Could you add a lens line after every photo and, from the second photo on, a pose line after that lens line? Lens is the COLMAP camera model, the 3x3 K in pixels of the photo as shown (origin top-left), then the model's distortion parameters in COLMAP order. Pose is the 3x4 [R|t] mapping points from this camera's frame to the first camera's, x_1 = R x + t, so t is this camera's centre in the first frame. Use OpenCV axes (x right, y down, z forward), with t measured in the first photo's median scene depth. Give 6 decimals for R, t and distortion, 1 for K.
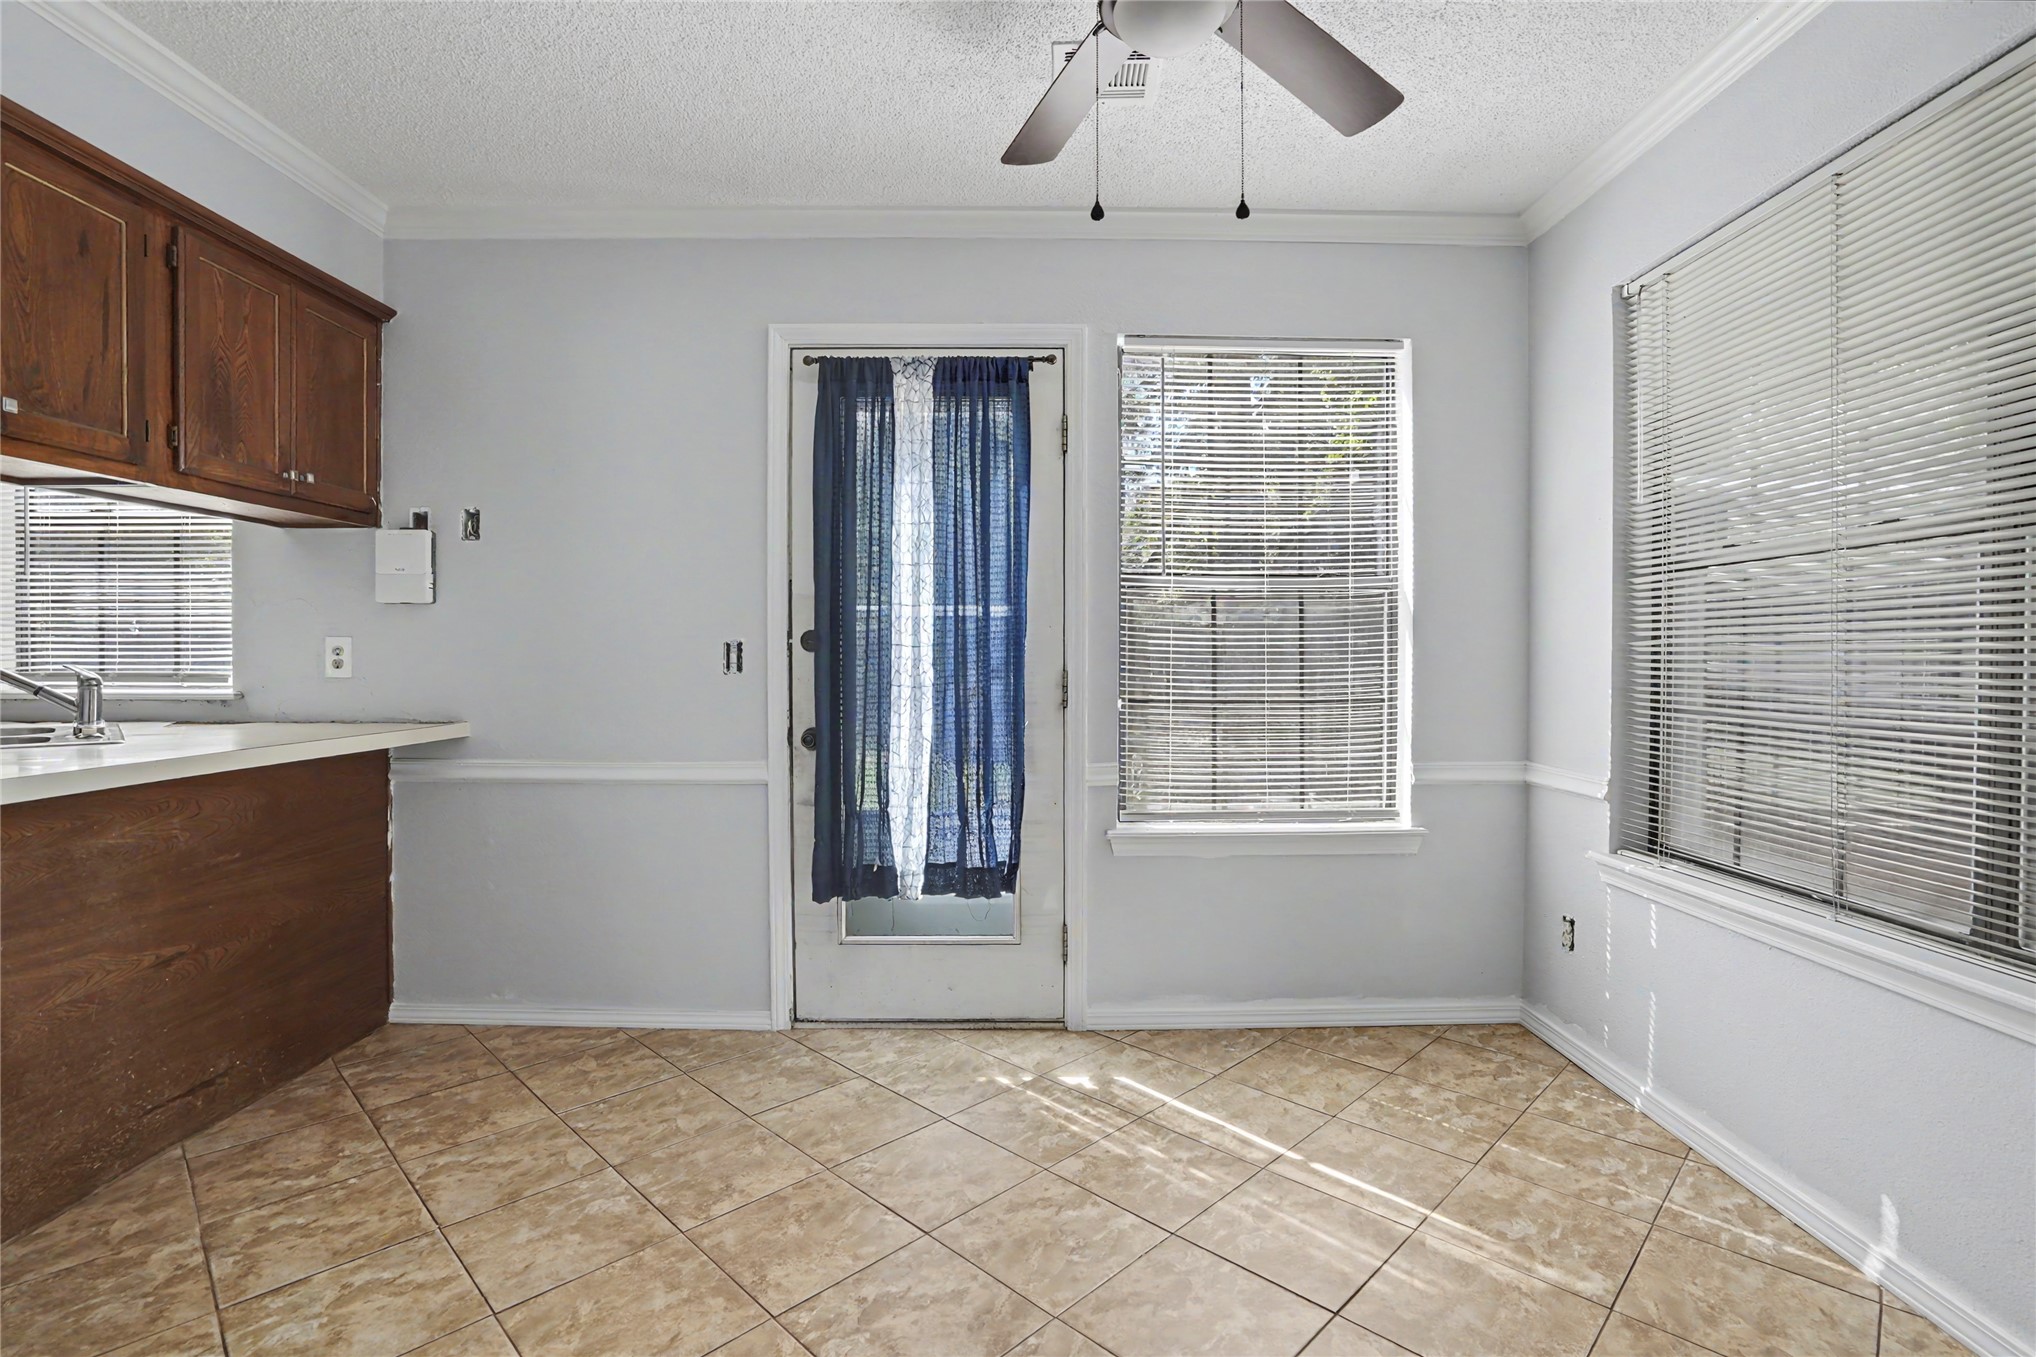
lens RADIAL K [[965.2, 0, 1028.1], [0, 965.2, 653.5], [0, 0, 1]] dist [-0.062886, 0.025062]
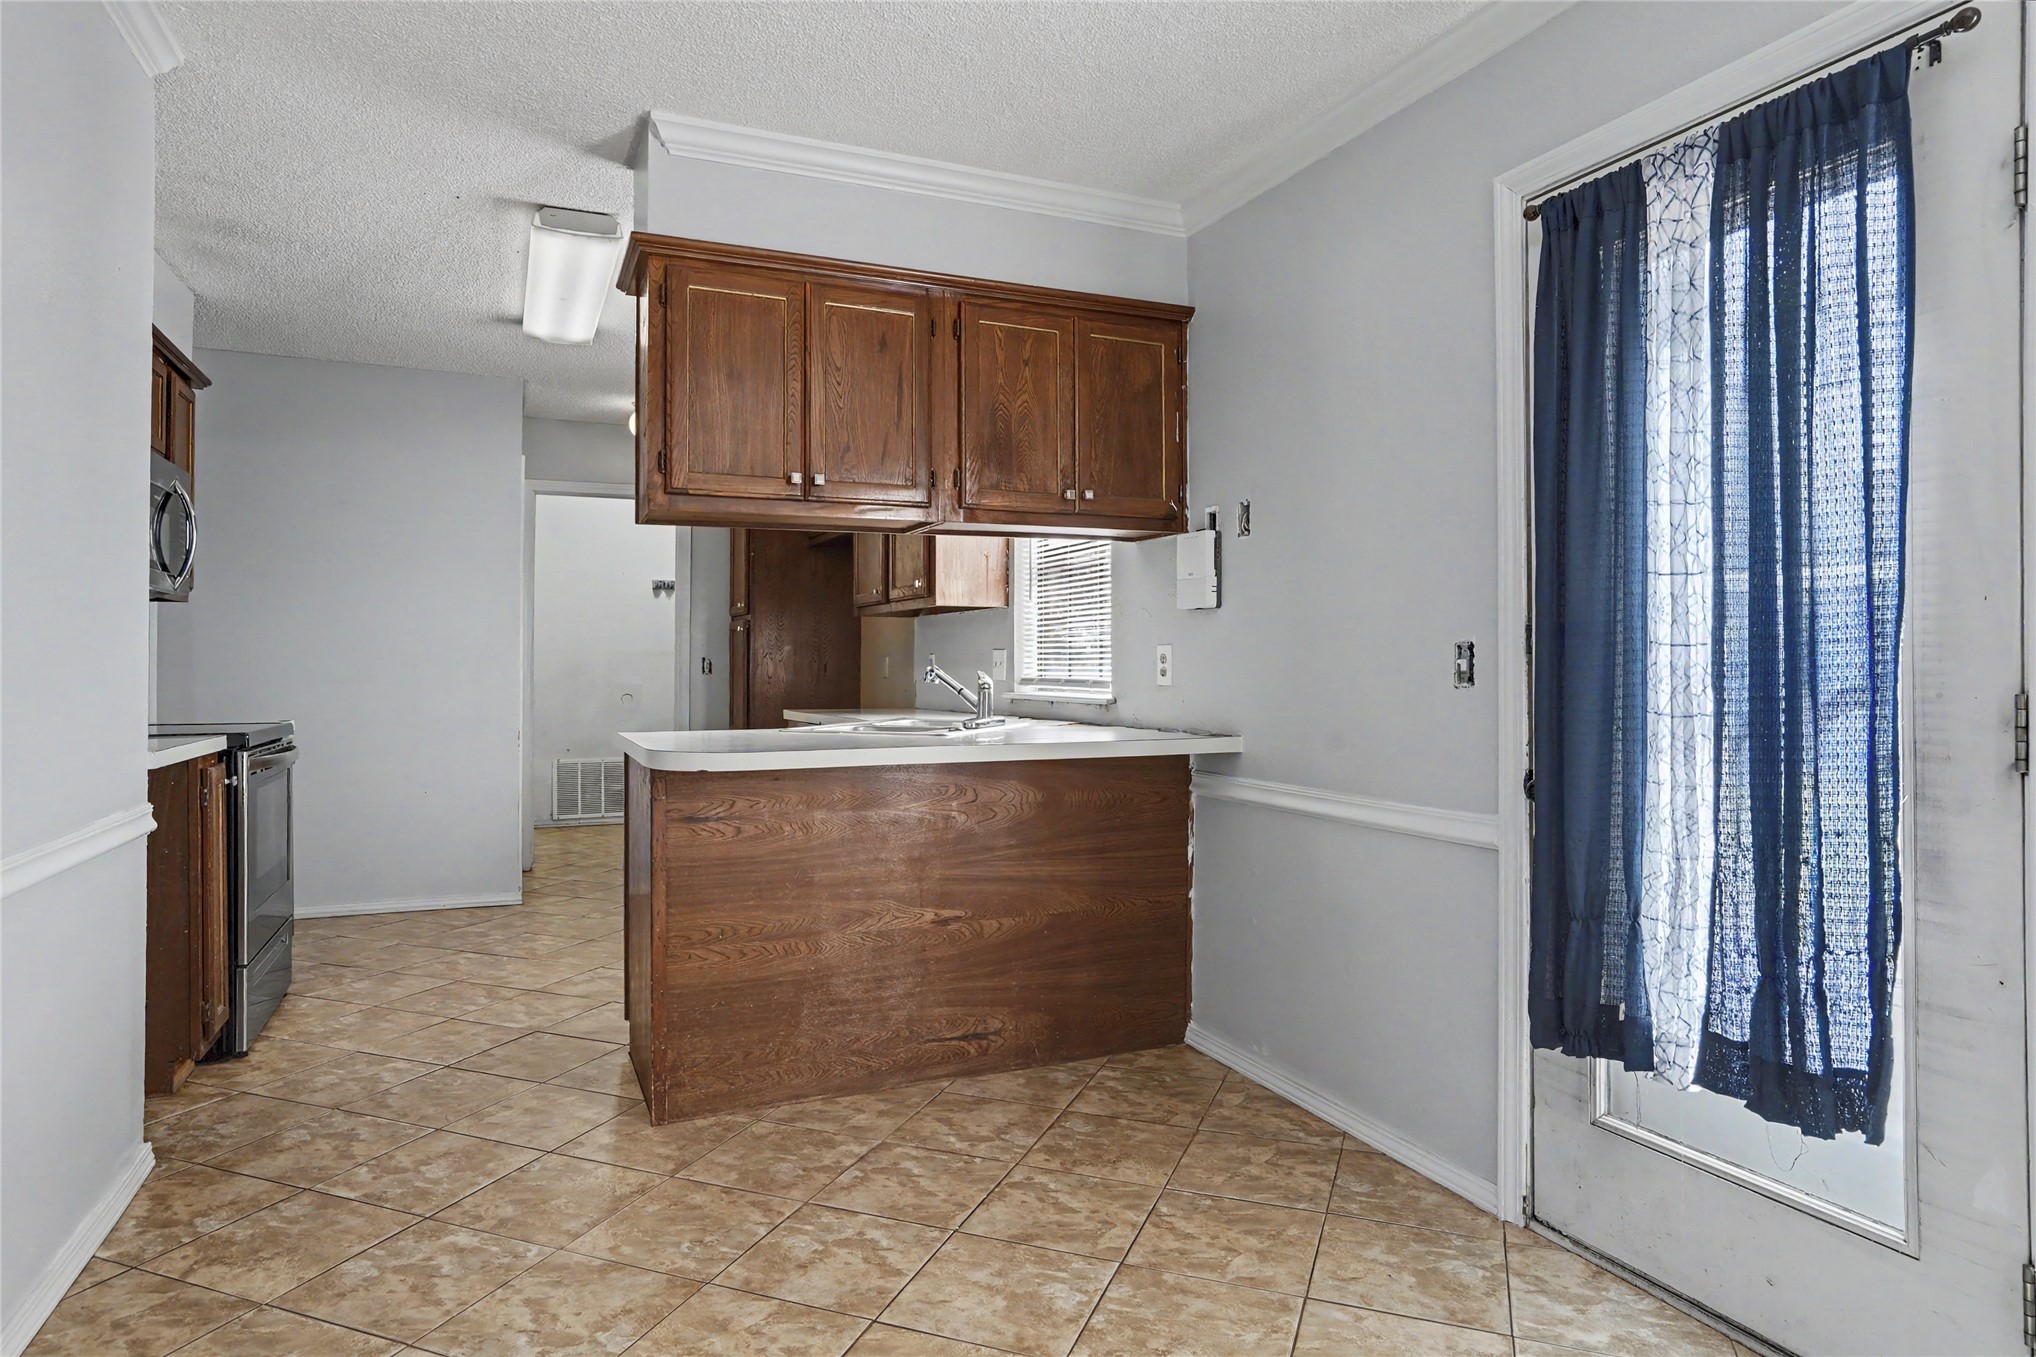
lens RADIAL K [[1170.6, 0, 1013.8], [0, 1170.6, 650.8], [0, 0, 1]] dist [-0.034810, 0.030855]
pose [[0.395072, -0.012582, -0.918564, 0.361392], [0.003747, 0.999920, -0.012085, 0.002876], [0.918642, 0.001333, 0.395088, 0.363570]]
